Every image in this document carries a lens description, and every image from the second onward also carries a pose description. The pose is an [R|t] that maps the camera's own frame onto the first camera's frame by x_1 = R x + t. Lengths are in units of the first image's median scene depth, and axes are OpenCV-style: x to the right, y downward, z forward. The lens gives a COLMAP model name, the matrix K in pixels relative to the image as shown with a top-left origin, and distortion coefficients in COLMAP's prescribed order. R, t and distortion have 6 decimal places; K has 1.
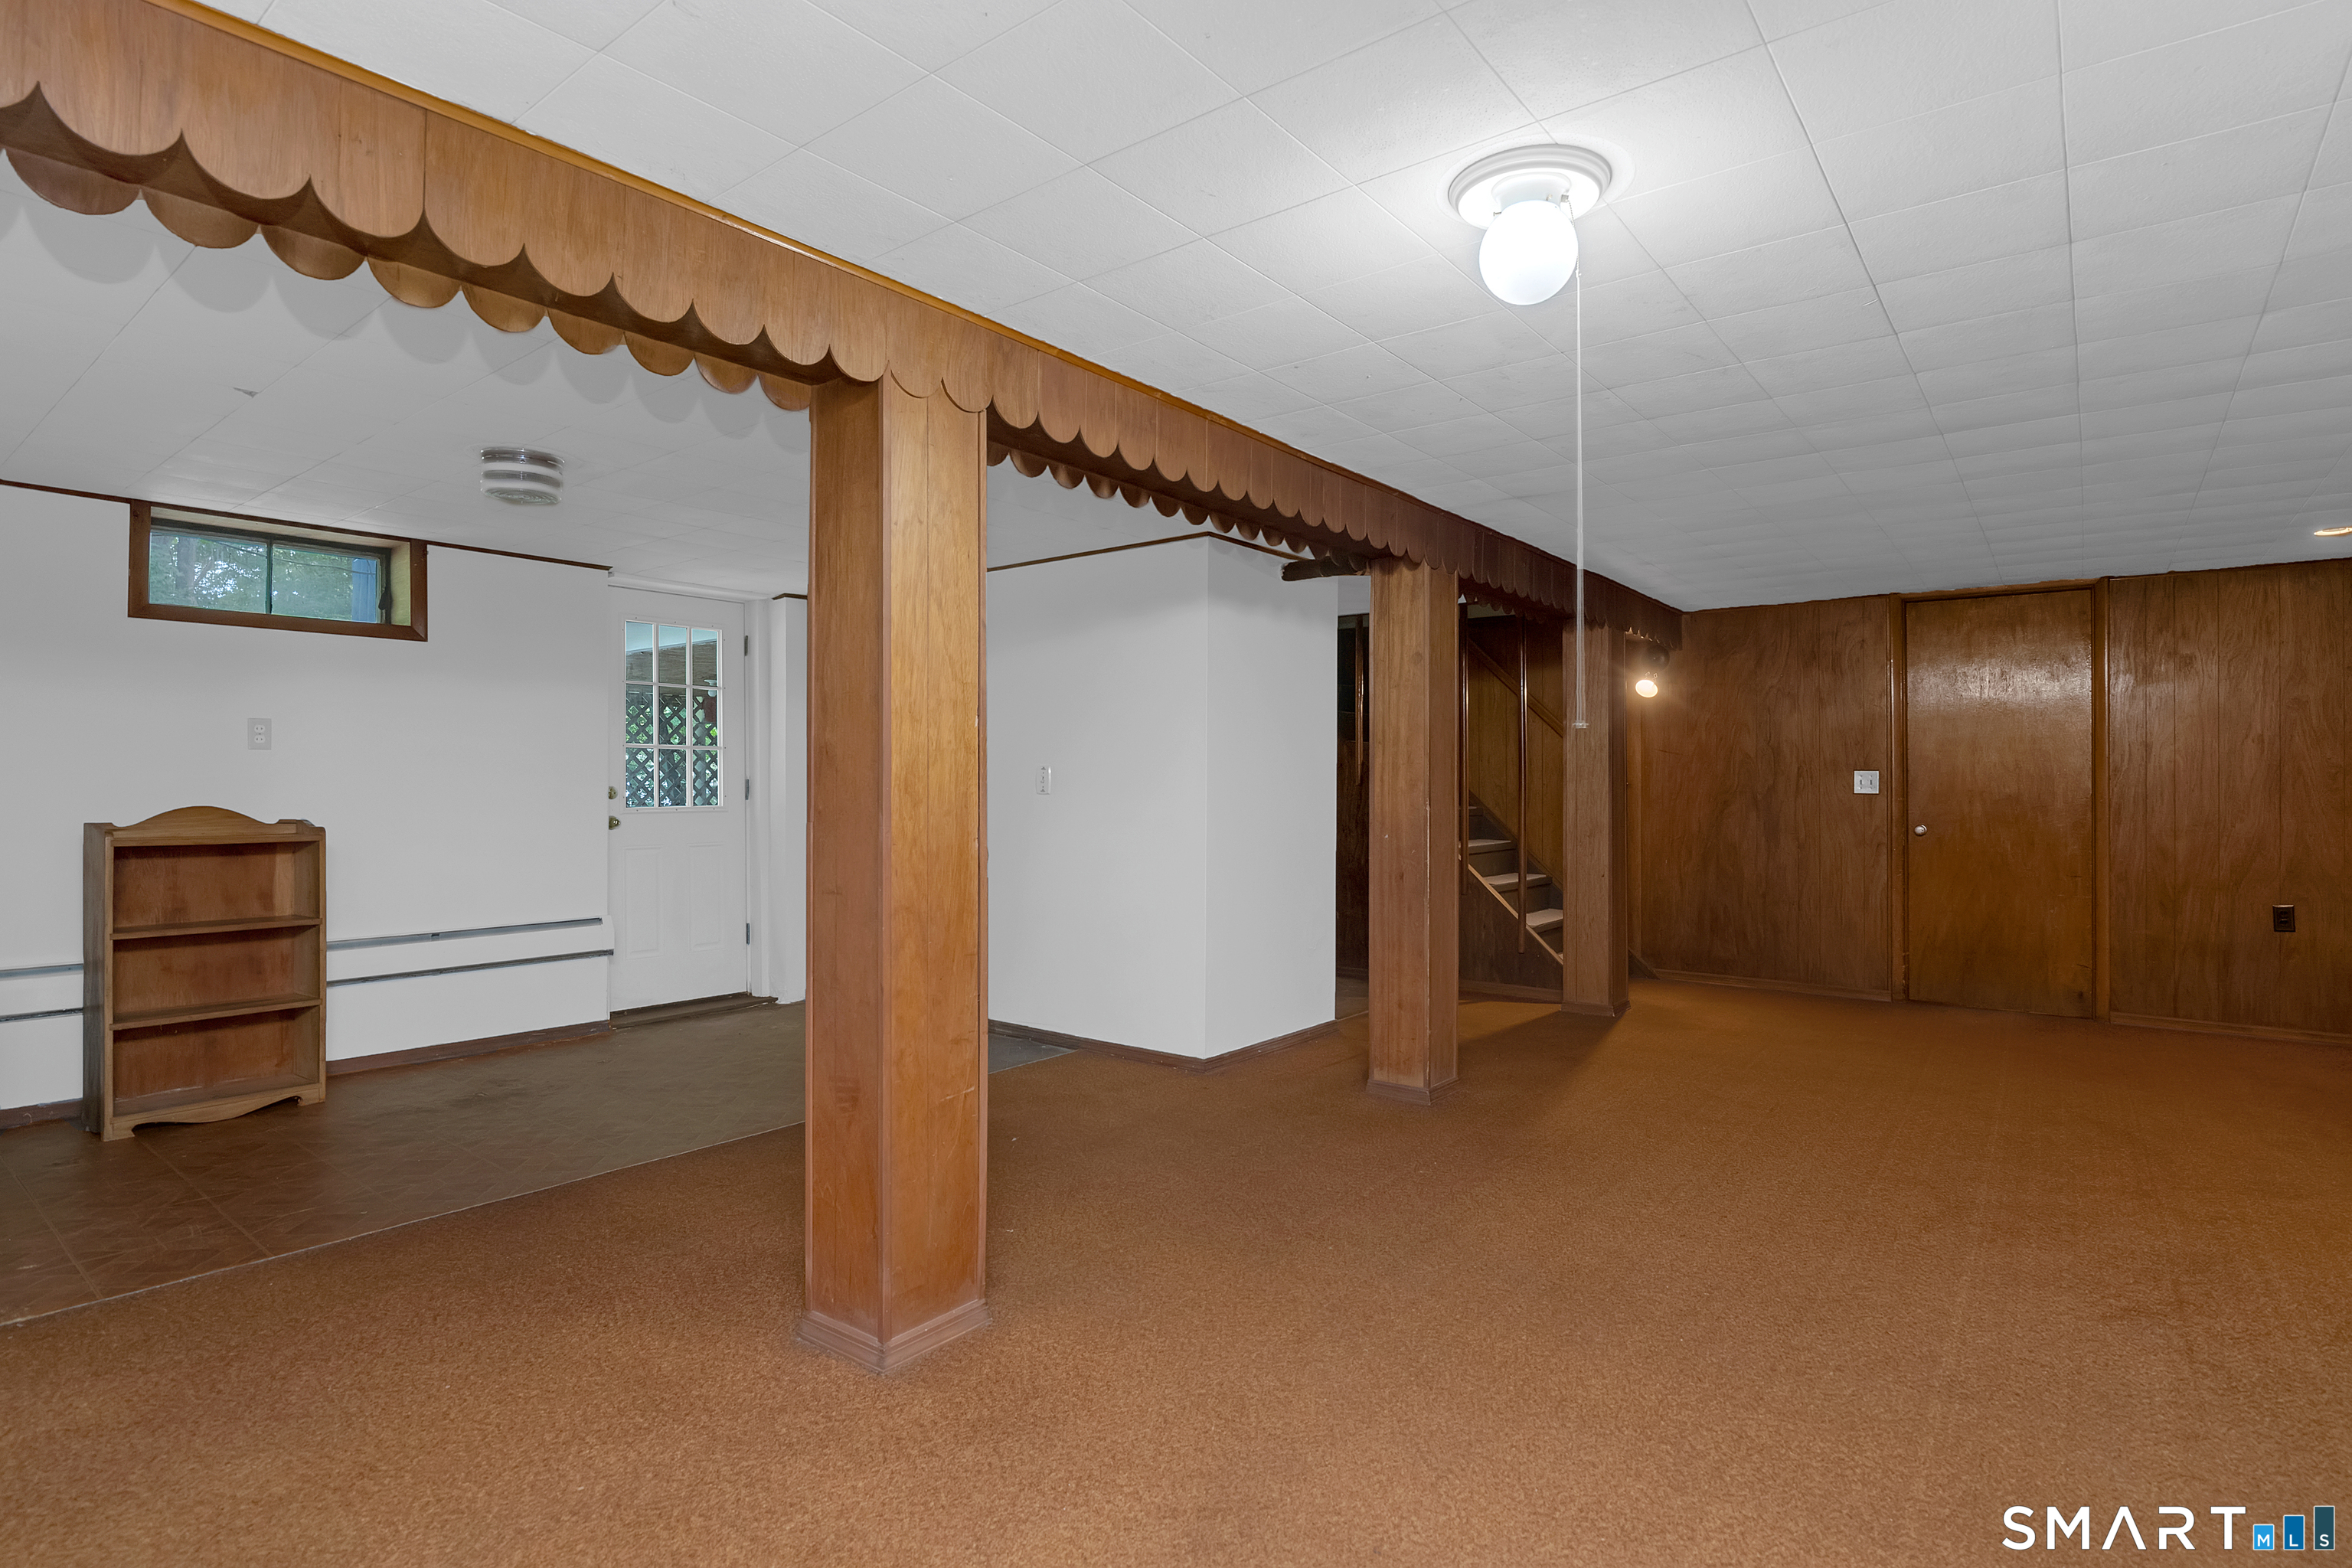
lens RADIAL K [[1181.2, 0, 1200.7], [0, 1181.2, 776.0], [0, 0, 1]] dist [-0.005840, -0.001557]
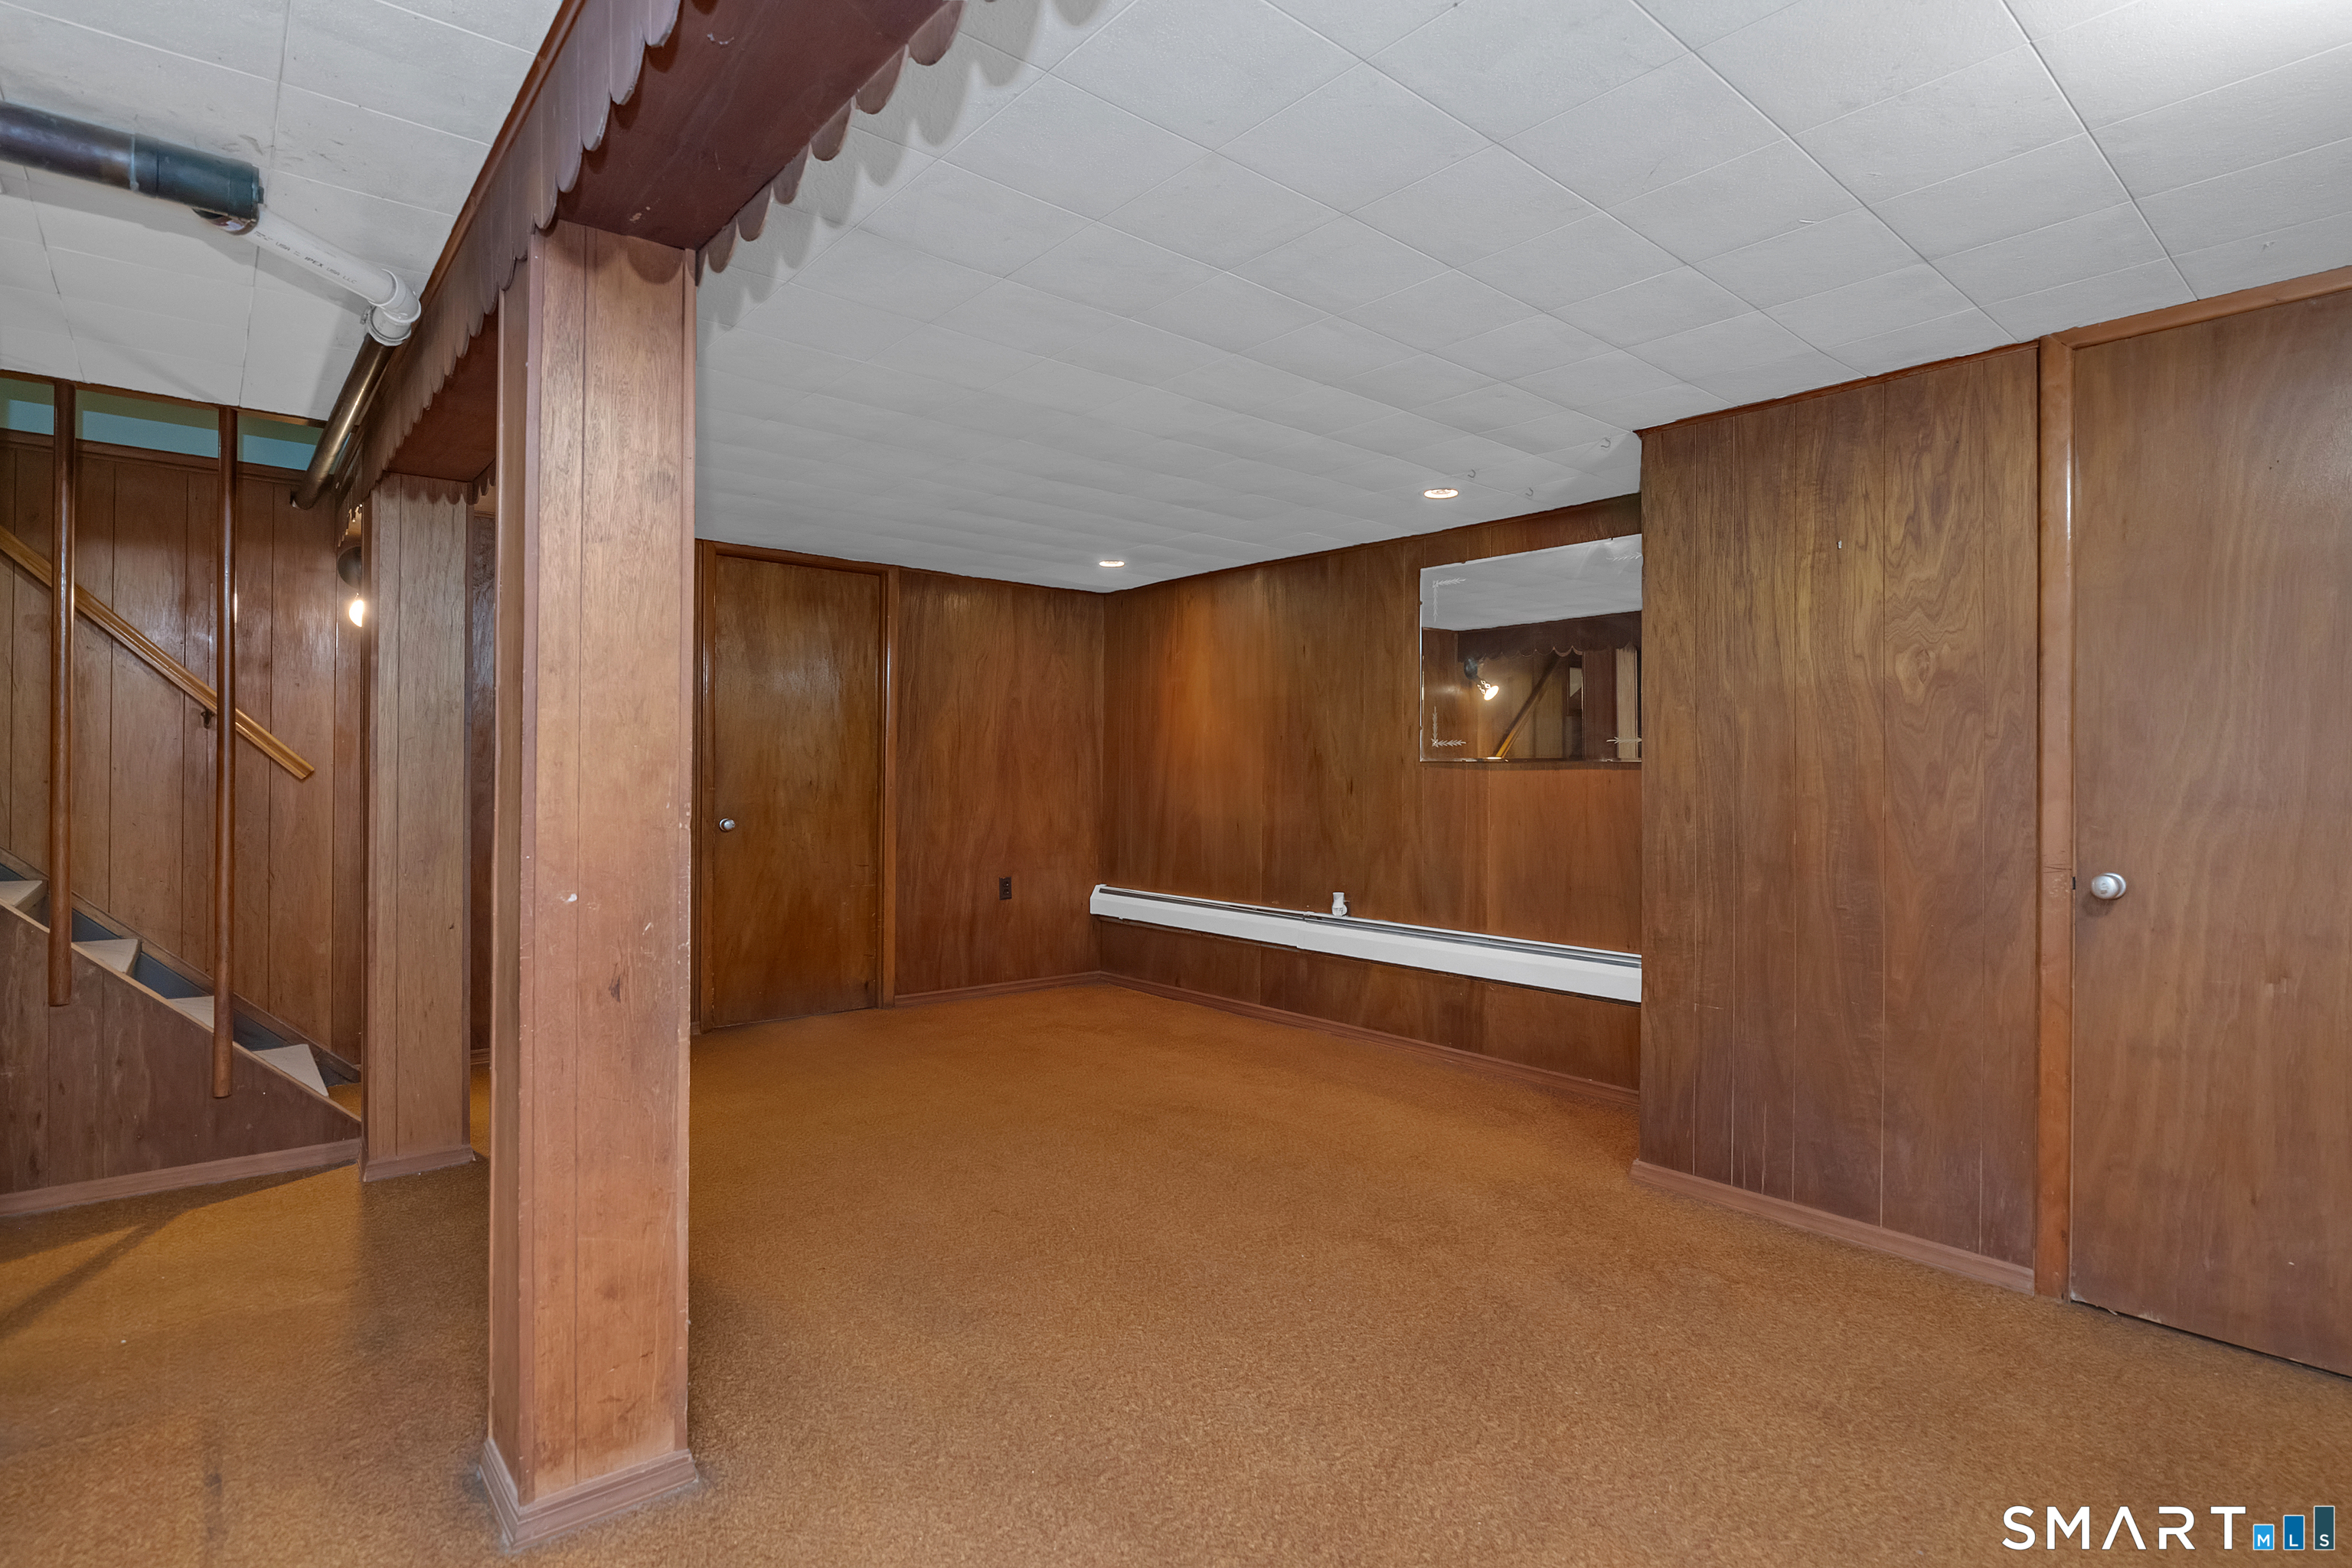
lens RADIAL K [[1173.4, 0, 1198.0], [0, 1173.4, 770.0], [0, 0, 1]] dist [-0.006072, -0.001934]
pose [[0.199453, 0.001272, 0.979907, -0.164744], [-0.010052, 0.999949, 0.000748, 0.002839], [-0.979856, -0.009999, 0.199456, 0.576626]]
